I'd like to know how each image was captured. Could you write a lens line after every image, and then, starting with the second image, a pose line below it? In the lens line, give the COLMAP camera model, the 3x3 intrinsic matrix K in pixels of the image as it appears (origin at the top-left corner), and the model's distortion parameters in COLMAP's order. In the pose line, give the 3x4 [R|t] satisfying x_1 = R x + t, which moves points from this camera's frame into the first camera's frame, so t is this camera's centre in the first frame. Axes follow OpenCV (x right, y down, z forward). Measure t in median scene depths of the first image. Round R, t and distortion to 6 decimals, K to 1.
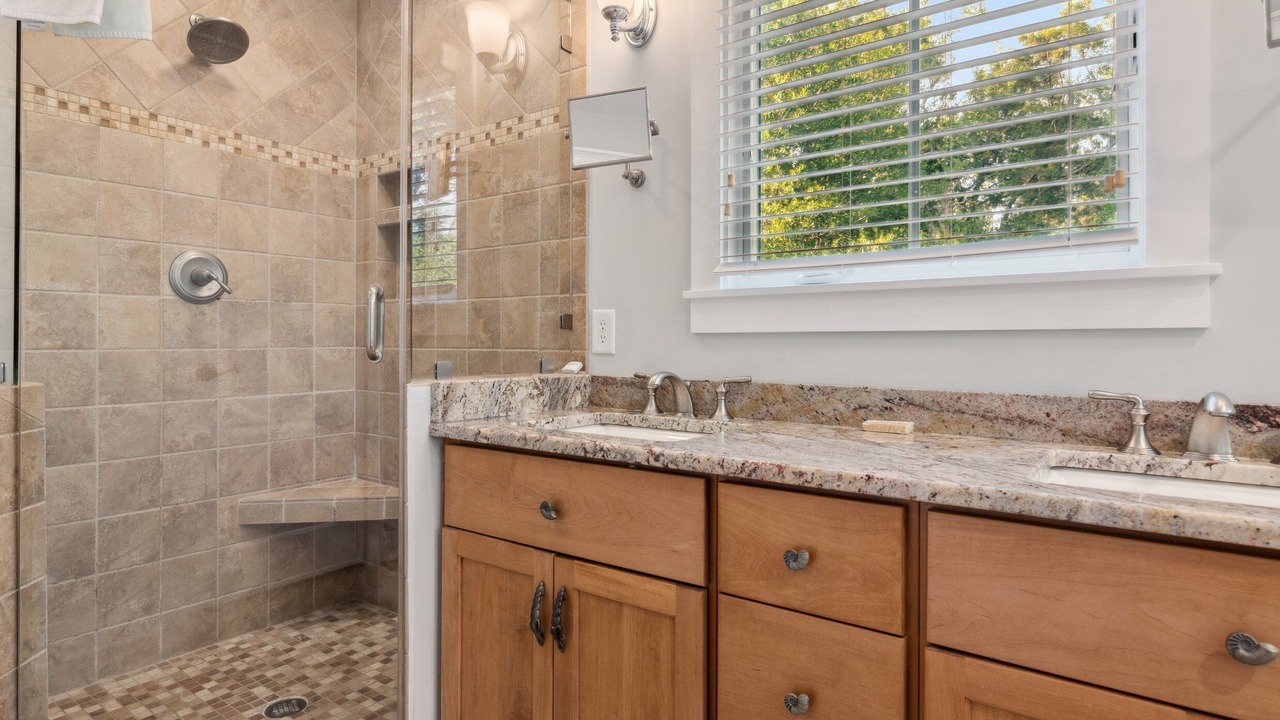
lens RADIAL K [[687.0, 0, 640.0], [0, 687.0, 360.0], [0, 0, 1]] dist [-0.000416, -0.000179]
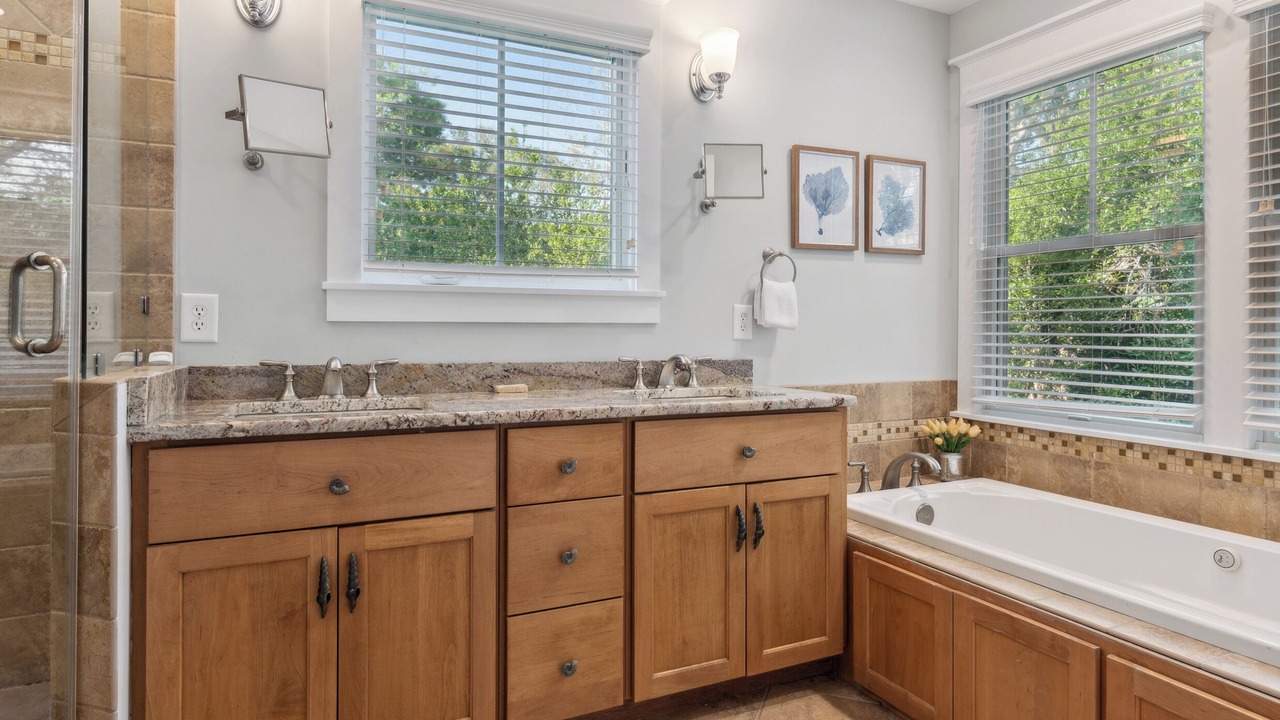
lens RADIAL K [[714.3, 0, 640.0], [0, 714.3, 360.0], [0, 0, 1]] dist [0.002901, 0.000013]
pose [[0.476428, -0.036512, 0.878455, -0.913397], [0.019243, 0.999331, 0.031099, -0.005226], [-0.879003, 0.002087, 0.476812, 0.050133]]
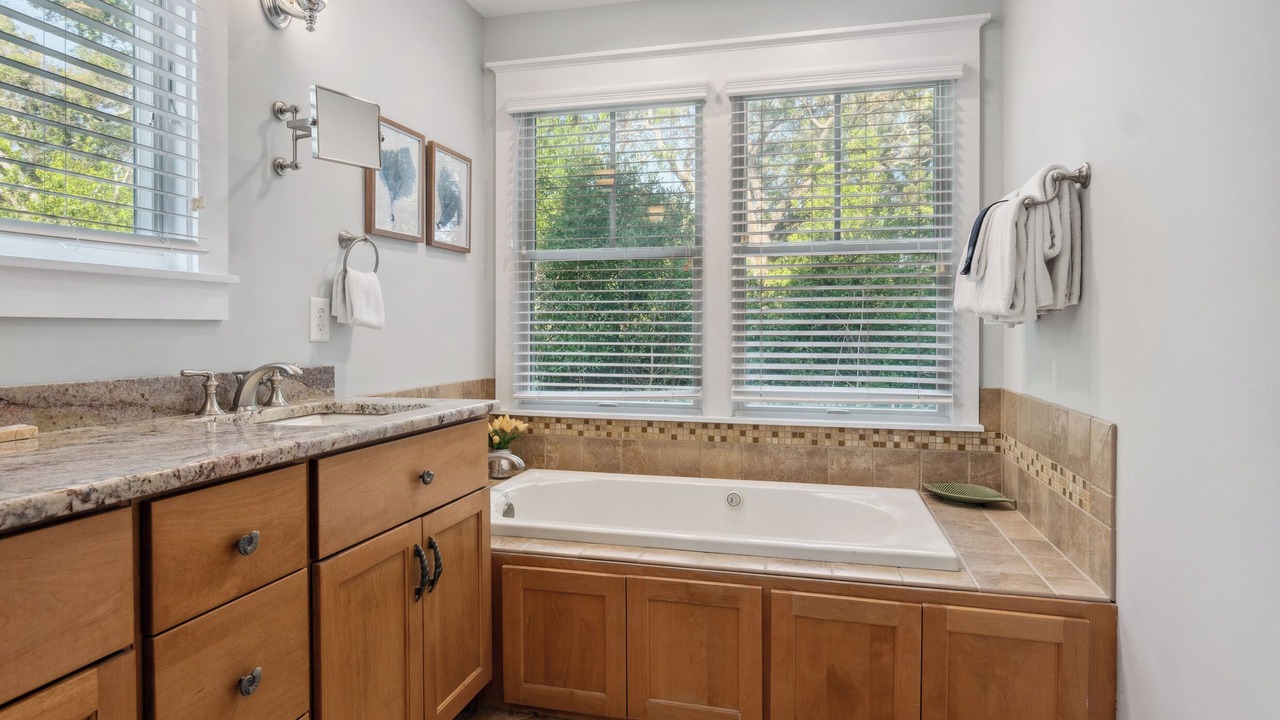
lens RADIAL K [[714.3, 0, 640.0], [0, 714.3, 360.0], [0, 0, 1]] dist [0.002901, 0.000013]
pose [[-0.374282, -0.039854, 0.926458, -0.773840], [0.021298, 0.998443, 0.051554, -0.020367], [-0.927070, 0.039027, -0.372851, 0.674647]]
